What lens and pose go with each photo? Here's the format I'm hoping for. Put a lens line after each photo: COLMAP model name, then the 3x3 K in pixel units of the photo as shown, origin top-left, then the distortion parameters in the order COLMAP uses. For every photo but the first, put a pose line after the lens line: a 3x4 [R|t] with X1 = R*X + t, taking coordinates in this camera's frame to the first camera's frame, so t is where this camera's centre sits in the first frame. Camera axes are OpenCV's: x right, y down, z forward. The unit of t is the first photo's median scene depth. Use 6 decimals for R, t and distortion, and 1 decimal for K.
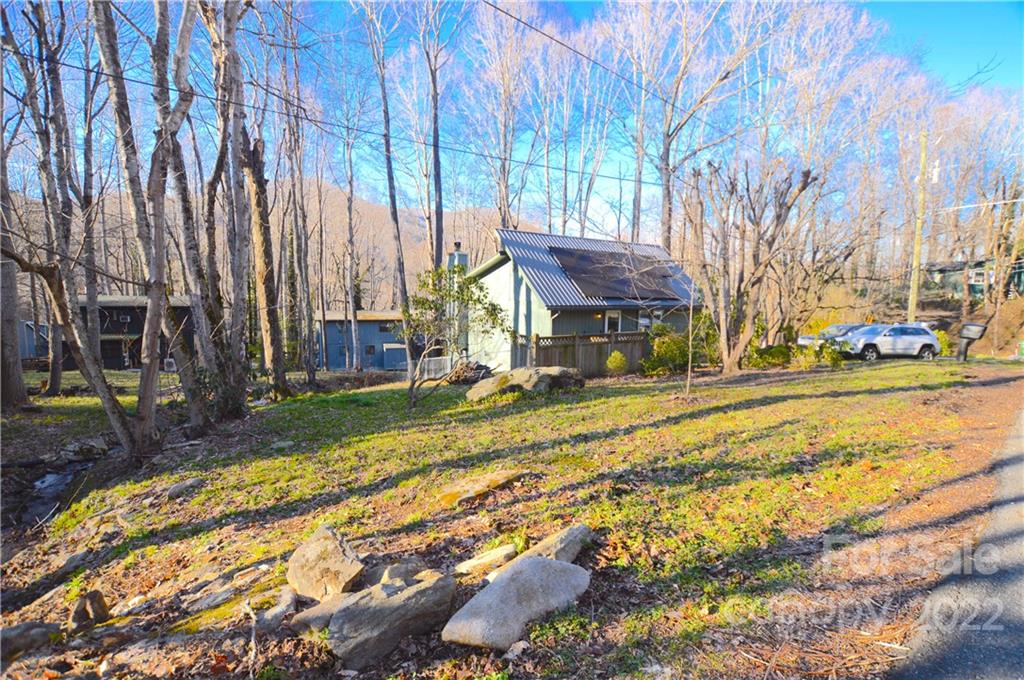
lens RADIAL K [[457.9, 0, 510.8], [0, 457.9, 342.0], [0, 0, 1]] dist [-0.018260, 0.000021]
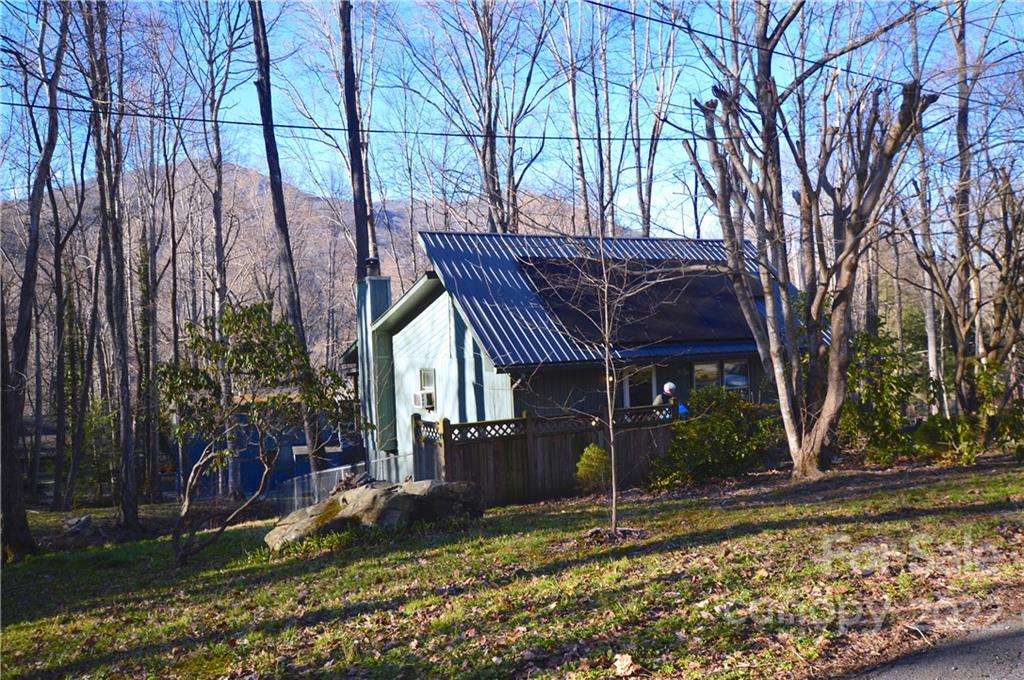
lens RADIAL K [[844.5, 0, 511.8], [0, 844.5, 338.2], [0, 0, 1]] dist [0.010020, 0.007056]
pose [[0.994548, -0.057812, -0.086790, 0.164945], [0.047893, 0.992518, -0.112309, 0.002258], [0.092634, 0.107540, 0.989876, 0.000366]]
